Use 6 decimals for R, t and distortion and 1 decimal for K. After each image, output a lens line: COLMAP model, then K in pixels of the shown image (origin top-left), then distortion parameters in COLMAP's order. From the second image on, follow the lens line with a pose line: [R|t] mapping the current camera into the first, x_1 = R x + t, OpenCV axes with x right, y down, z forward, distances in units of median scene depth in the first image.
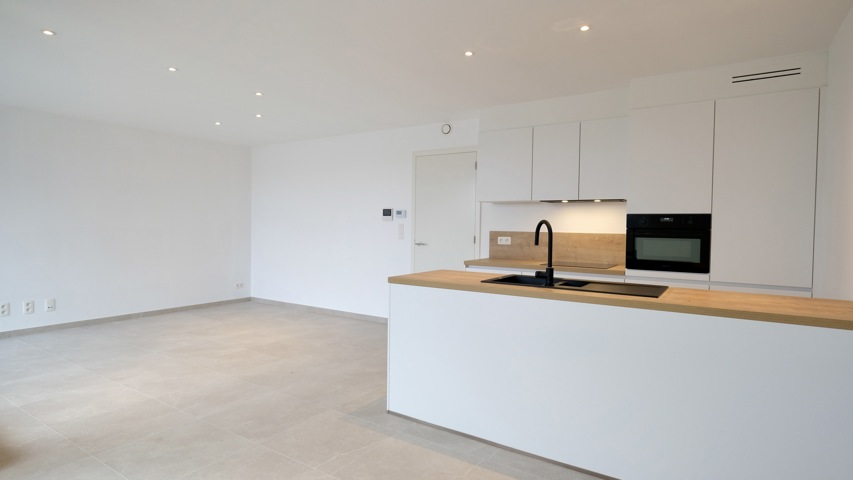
lens RADIAL K [[456.4, 0, 428.4], [0, 456.4, 236.8], [0, 0, 1]] dist [0.004814, 0.000729]
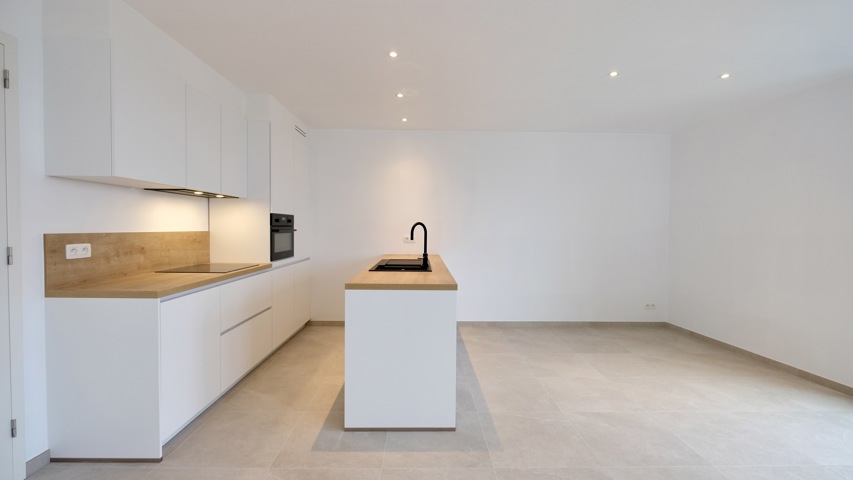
lens RADIAL K [[368.9, 0, 427.7], [0, 368.9, 234.5], [0, 0, 1]] dist [-0.003780, -0.000232]
pose [[-0.560615, -0.036832, 0.827257, -0.477395], [0.002624, 0.998926, 0.046254, -0.033876], [-0.828073, 0.028101, -0.559916, 1.047301]]
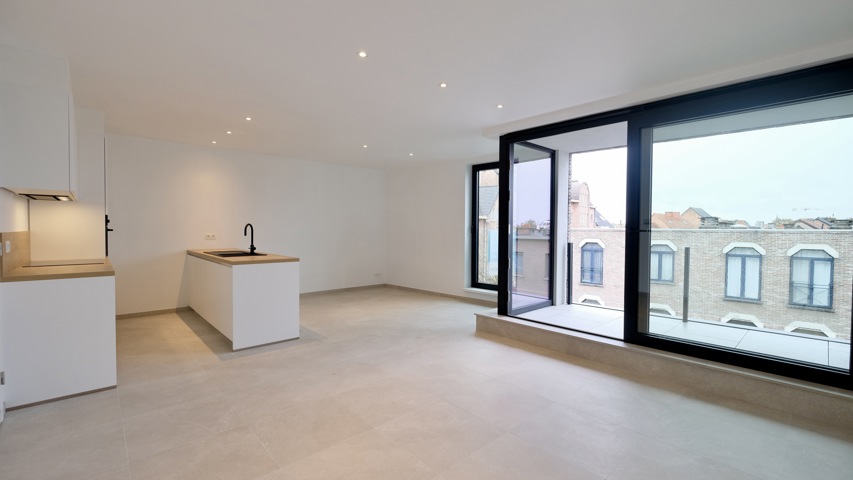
lens RADIAL K [[368.9, 0, 427.8], [0, 368.9, 236.8], [0, 0, 1]] dist [-0.003780, -0.000232]
pose [[-0.968701, -0.027538, 0.246697, -0.631895], [-0.016651, 0.998798, 0.046108, -0.044325], [-0.247671, 0.040557, -0.967995, 1.577966]]
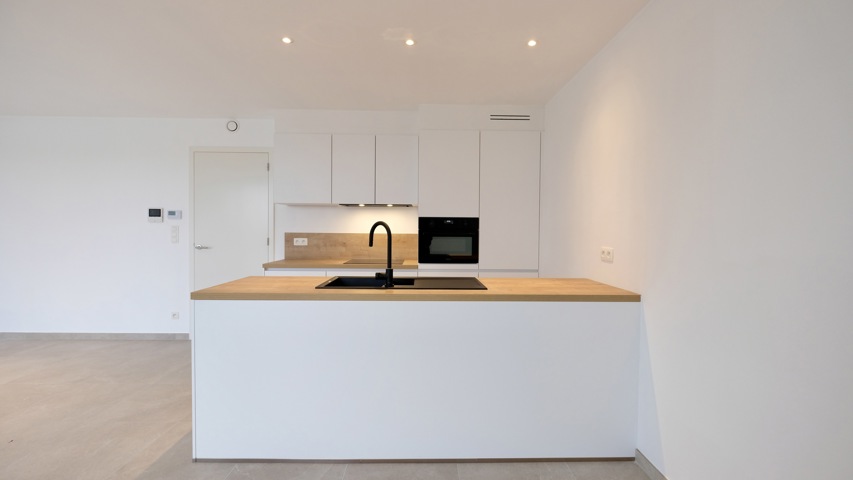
lens RADIAL K [[368.9, 0, 427.2], [0, 368.9, 237.7], [0, 0, 1]] dist [-0.003780, -0.000232]
pose [[0.827434, -0.020002, 0.561207, -0.075600], [0.017597, 0.999798, 0.009689, -0.004588], [-0.561288, 0.001859, 0.827619, 0.170419]]
